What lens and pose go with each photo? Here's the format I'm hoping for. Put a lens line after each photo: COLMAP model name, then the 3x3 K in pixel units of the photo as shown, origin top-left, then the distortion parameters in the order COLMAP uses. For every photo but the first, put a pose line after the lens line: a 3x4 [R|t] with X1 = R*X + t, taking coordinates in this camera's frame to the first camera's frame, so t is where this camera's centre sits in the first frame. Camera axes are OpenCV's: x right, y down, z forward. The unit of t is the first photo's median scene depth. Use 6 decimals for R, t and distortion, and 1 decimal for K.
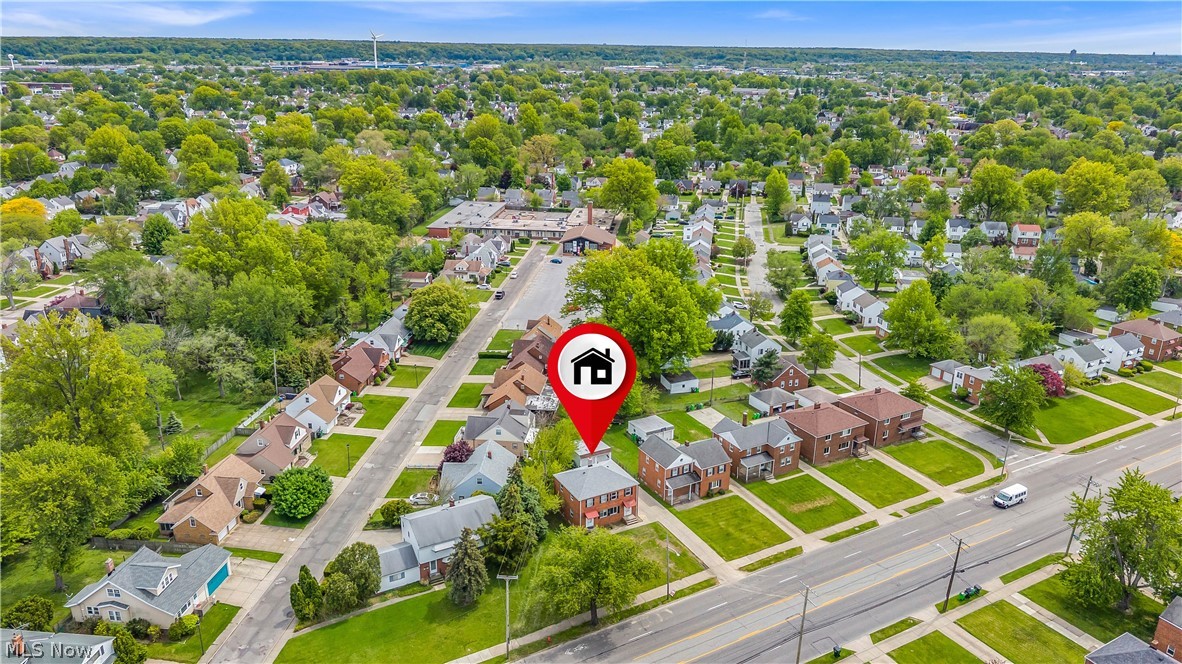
lens RADIAL K [[807.1, 0, 591.0], [0, 807.1, 332.0], [0, 0, 1]] dist [0.052825, -0.065570]
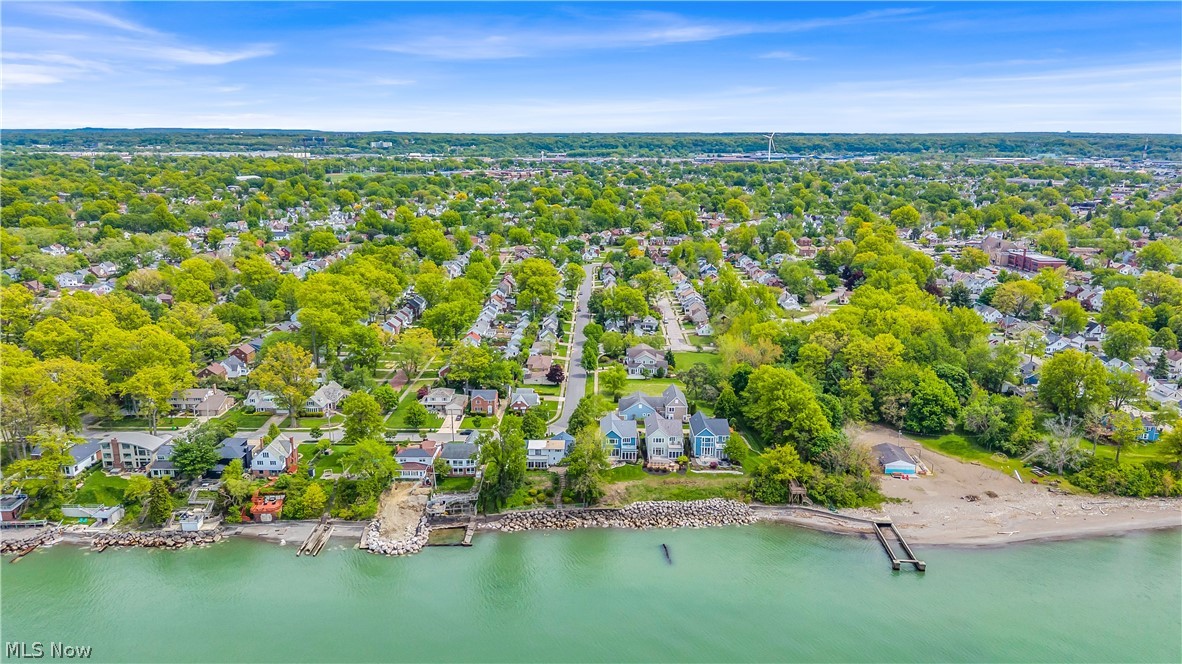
lens RADIAL K [[814.5, 0, 582.0], [0, 814.5, 333.9], [0, 0, 1]] dist [0.050274, -0.072207]
pose [[0.861189, 0.113436, -0.495465, 2.270825], [-0.161899, 0.985226, -0.055837, 1.069897], [0.481811, 0.128302, 0.866831, -3.631228]]
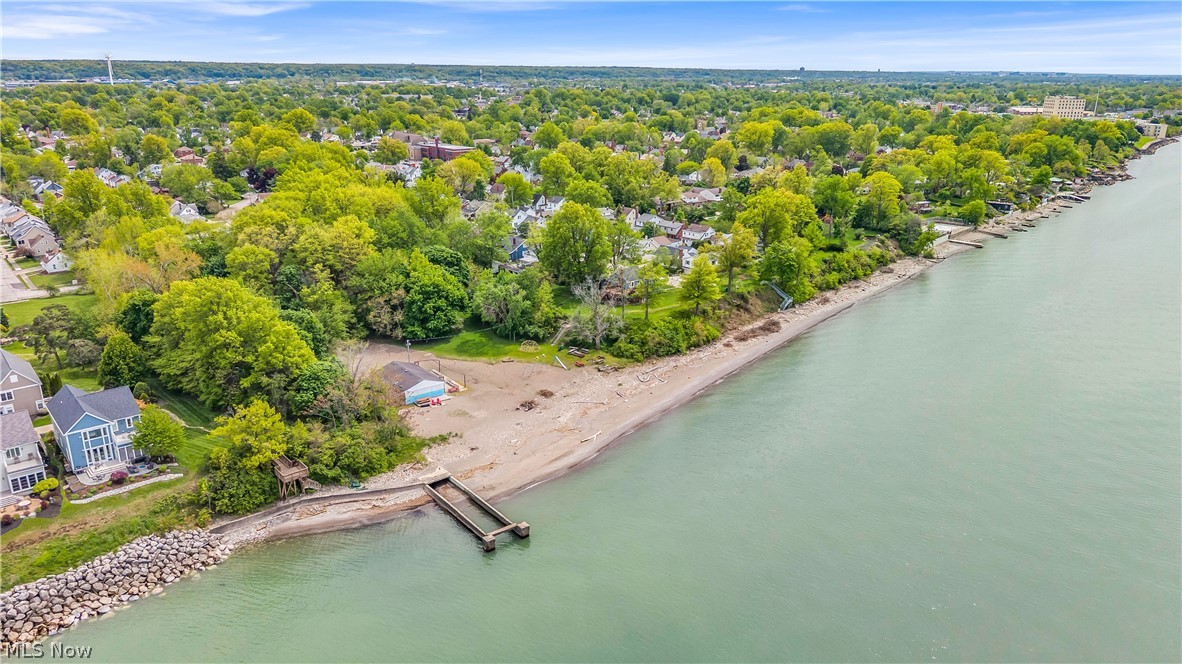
lens RADIAL K [[807.1, 0, 591.0], [0, 807.1, 332.0], [0, 0, 1]] dist [0.052825, -0.065570]
pose [[0.980103, -0.068857, 0.186162, 1.960064], [0.073479, 0.997134, -0.018033, 1.106524], [-0.184387, 0.031354, 0.982354, -2.711273]]
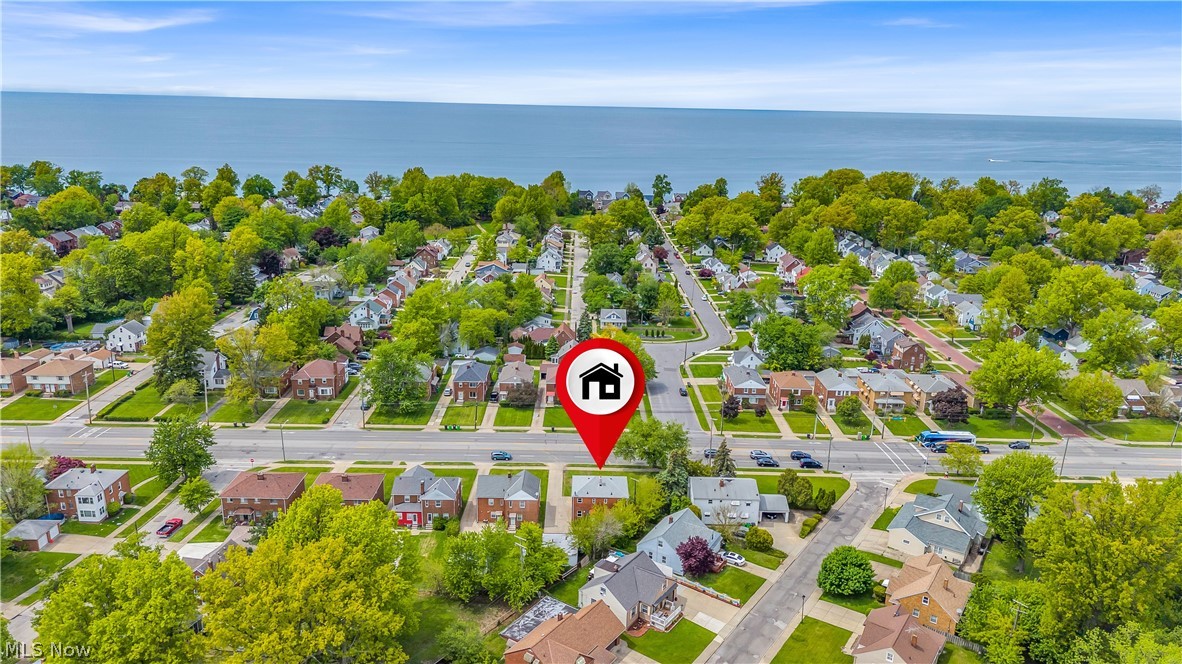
lens RADIAL K [[807.1, 0, 591.0], [0, 807.1, 332.0], [0, 0, 1]] dist [0.052825, -0.065570]
pose [[-0.875676, -0.161814, 0.454980, -0.412344], [0.127101, 0.831732, 0.540432, -0.555398], [-0.465872, 0.531072, -0.707761, 1.441879]]
